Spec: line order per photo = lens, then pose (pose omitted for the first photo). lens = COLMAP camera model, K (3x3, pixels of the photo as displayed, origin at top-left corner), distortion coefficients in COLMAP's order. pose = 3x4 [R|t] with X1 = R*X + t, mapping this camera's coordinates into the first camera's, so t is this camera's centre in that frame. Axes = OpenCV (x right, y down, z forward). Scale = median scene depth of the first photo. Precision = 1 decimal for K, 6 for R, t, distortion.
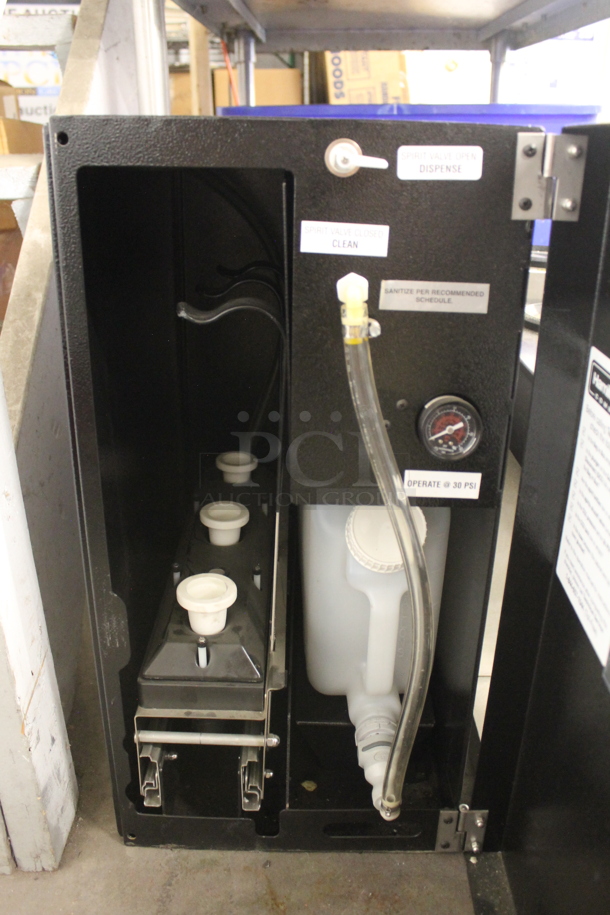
lens RADIAL K [[769.1, 0, 310.5], [0, 769.1, 457.5], [0, 0, 1]] dist [-0.157946, 0.126312]
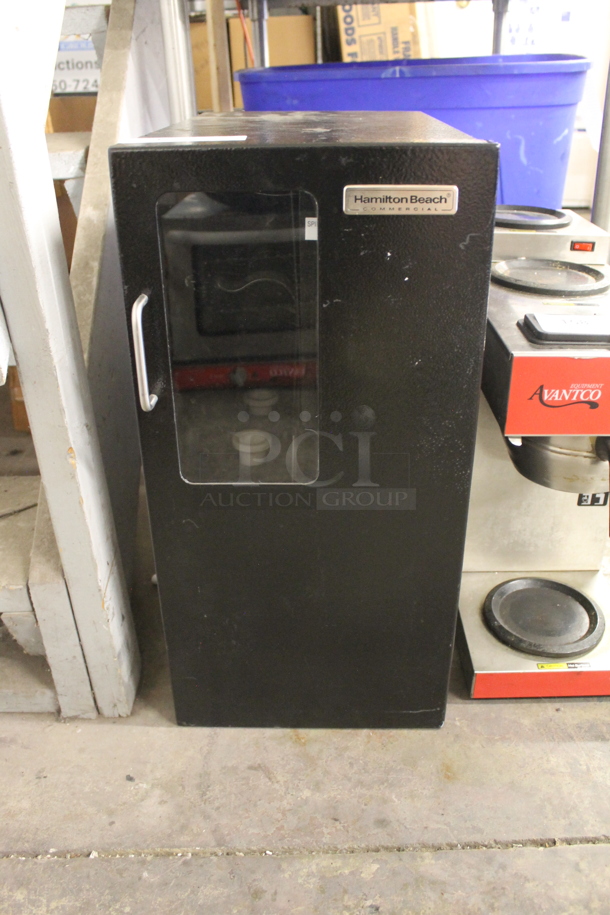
lens RADIAL K [[769.1, 0, 308.7], [0, 769.1, 458.5], [0, 0, 1]] dist [-0.157946, 0.126312]
pose [[0.999260, -0.016692, -0.034642, 0.024797], [0.019565, 0.996245, 0.084342, 0.001910], [0.033104, -0.084958, 0.995834, -0.275680]]
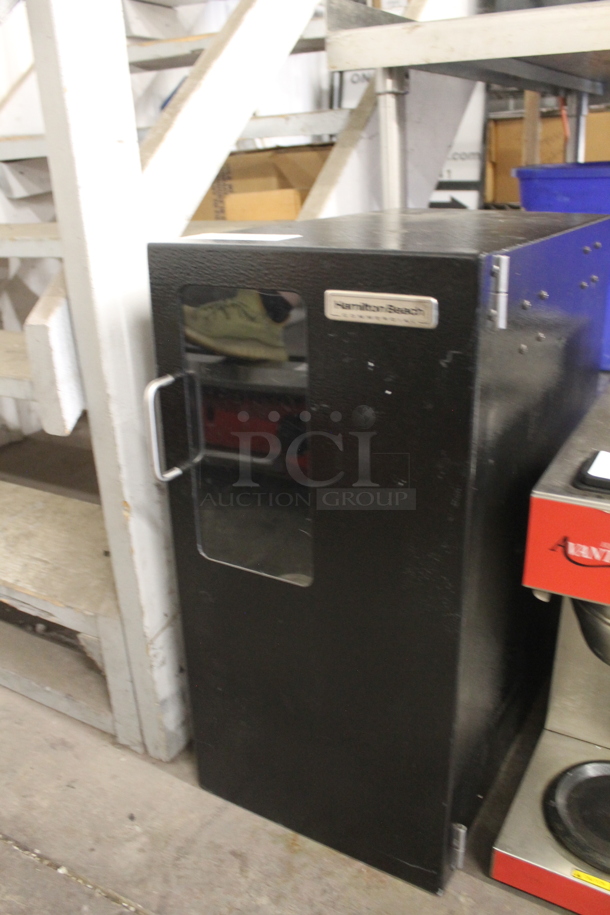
lens RADIAL K [[769.1, 0, 311.6], [0, 769.1, 459.2], [0, 0, 1]] dist [-0.157946, 0.126312]
pose [[0.860091, 0.146511, -0.488649, 0.487755], [-0.158604, 0.987199, 0.016824, -0.062863], [0.484858, 0.063032, 0.872319, -0.123304]]
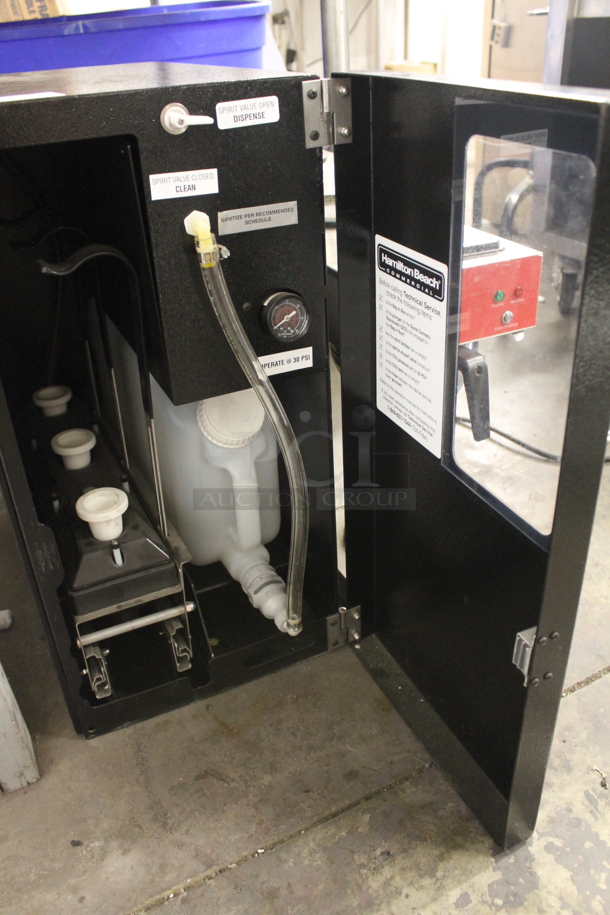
lens RADIAL K [[769.1, 0, 313.9], [0, 769.1, 457.8], [0, 0, 1]] dist [-0.157946, 0.126312]
pose [[0.898378, -0.272362, 0.344582, -0.226339], [0.223759, 0.958888, 0.174544, -0.020352], [-0.377955, -0.079703, 0.922387, -0.177981]]
